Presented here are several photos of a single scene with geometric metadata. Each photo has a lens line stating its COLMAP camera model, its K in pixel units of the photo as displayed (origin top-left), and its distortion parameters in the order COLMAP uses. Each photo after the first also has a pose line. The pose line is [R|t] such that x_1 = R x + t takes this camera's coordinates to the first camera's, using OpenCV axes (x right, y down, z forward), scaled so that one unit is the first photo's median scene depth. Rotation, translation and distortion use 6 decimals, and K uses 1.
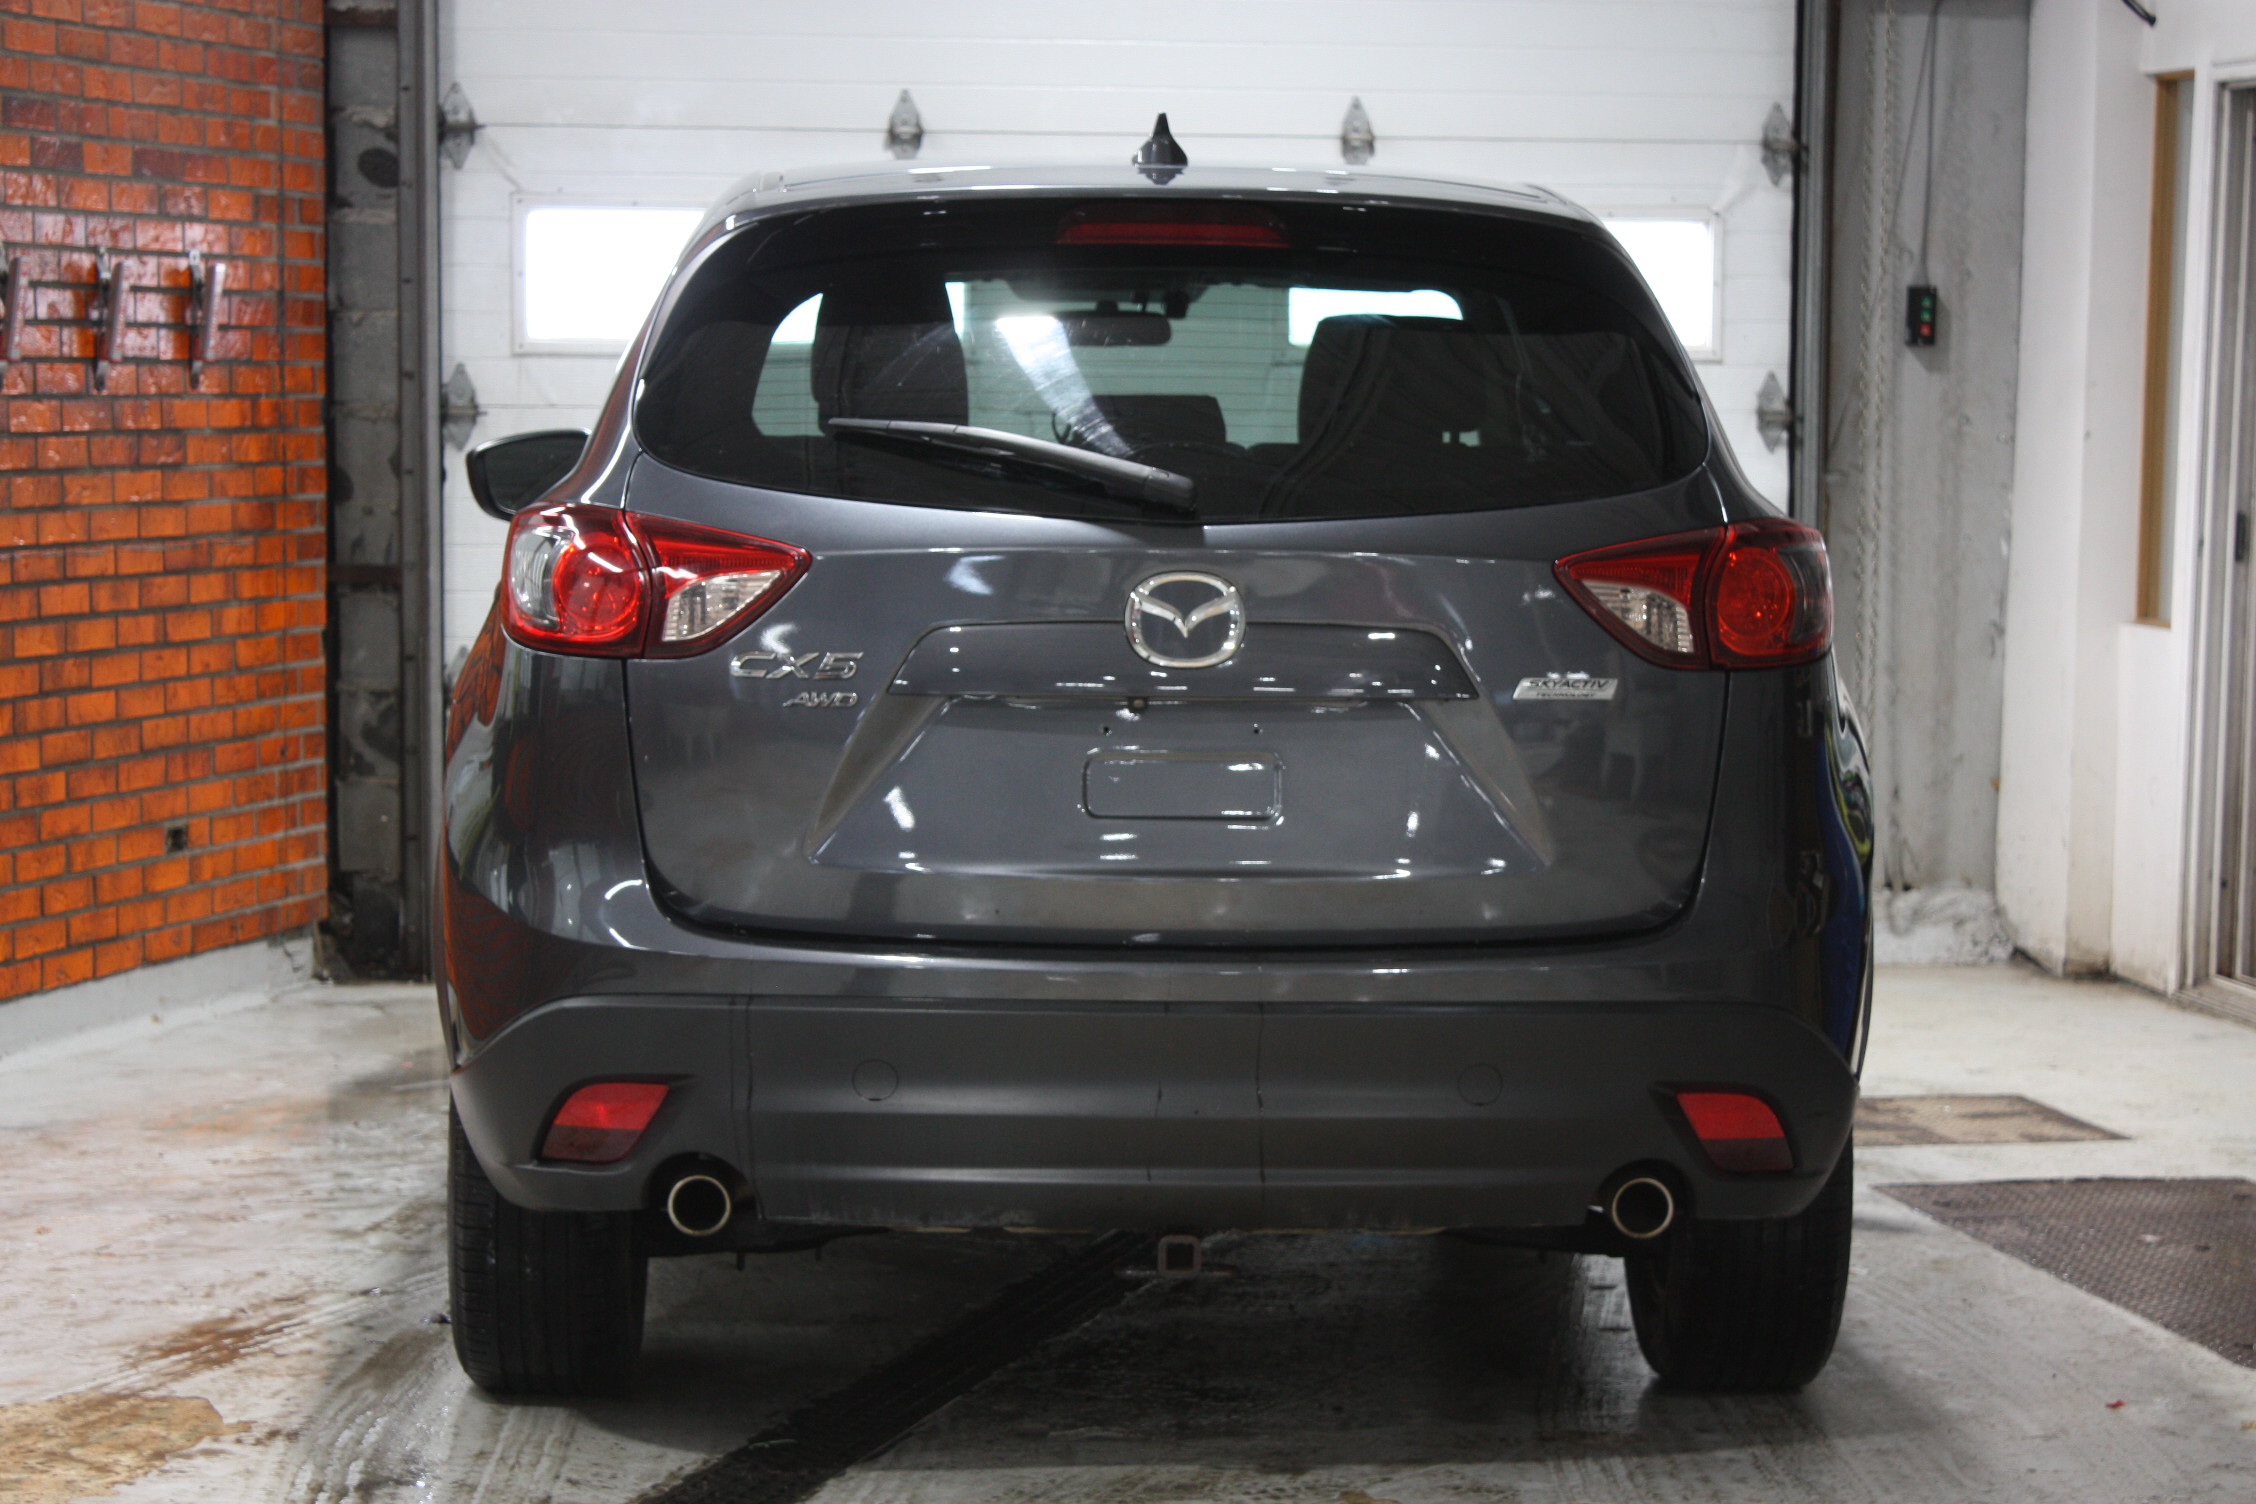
lens RADIAL K [[5214.8, 0, 1127.8], [0, 5214.8, 755.7], [0, 0, 1]] dist [0.055319, 0.000000]
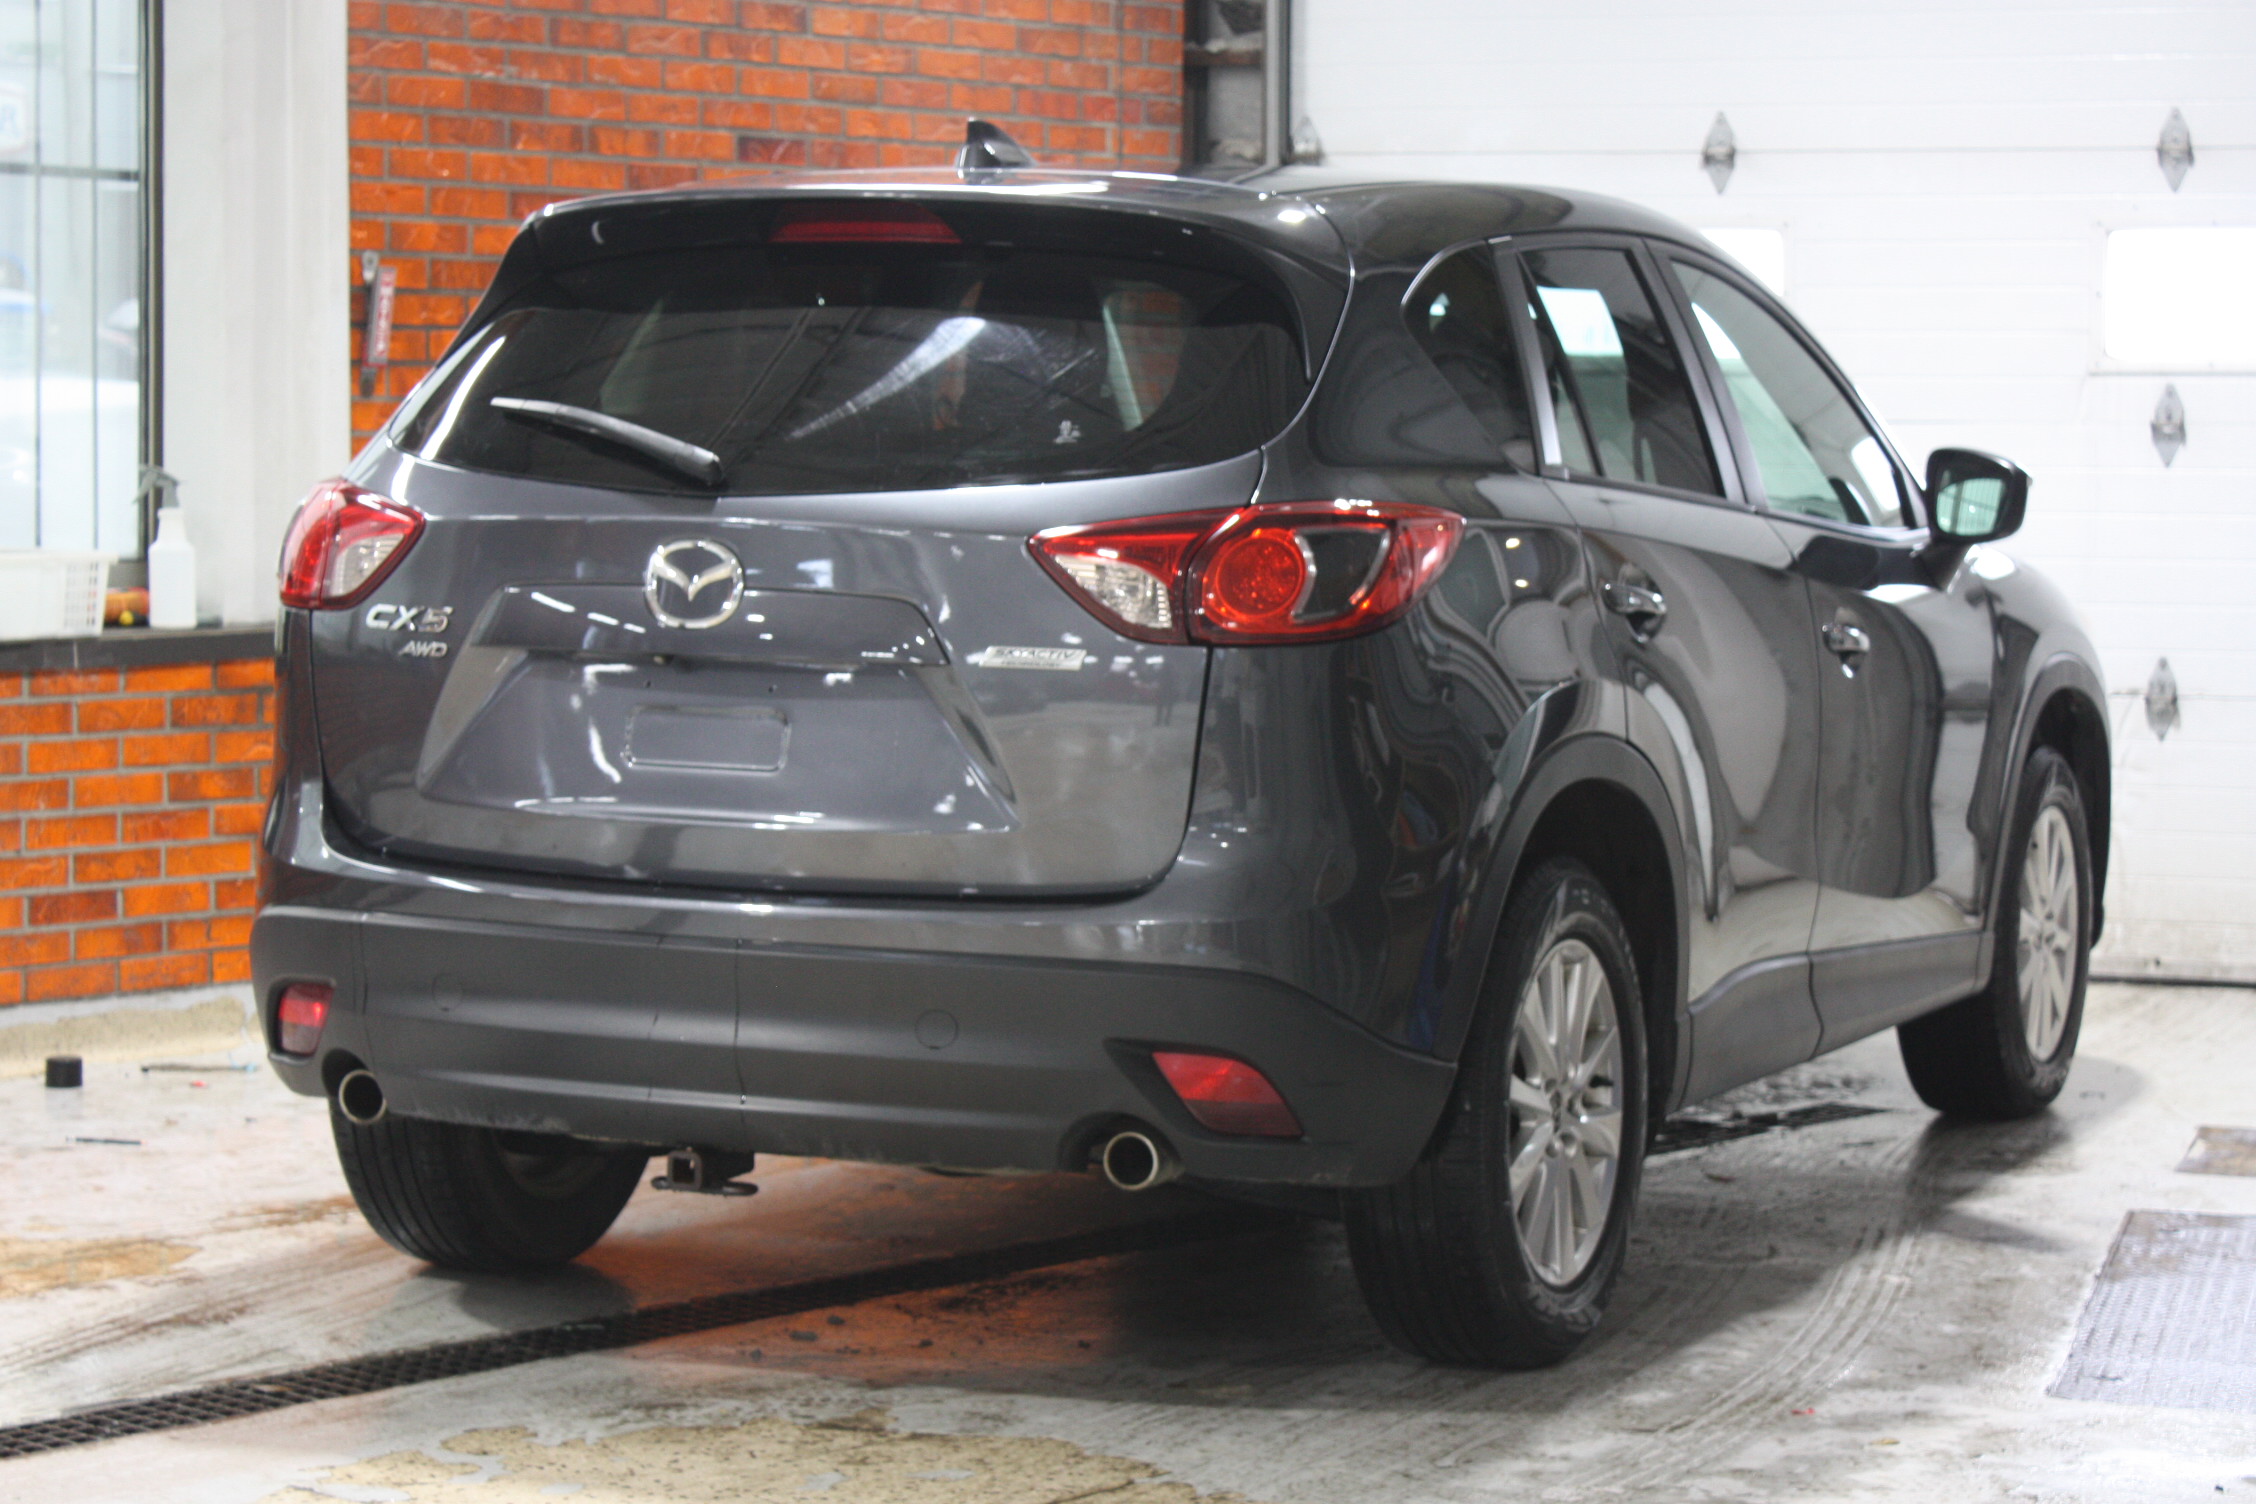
lens RADIAL K [[5017.9, 0, 1129.0], [0, 5017.9, 747.5], [0, 0, 1]] dist [0.087142, 0.000000]
pose [[0.897492, 0.032480, -0.439833, 0.323992], [-0.036082, 0.999349, 0.000173, 0.002621], [0.439552, 0.015715, 0.898080, 0.060643]]
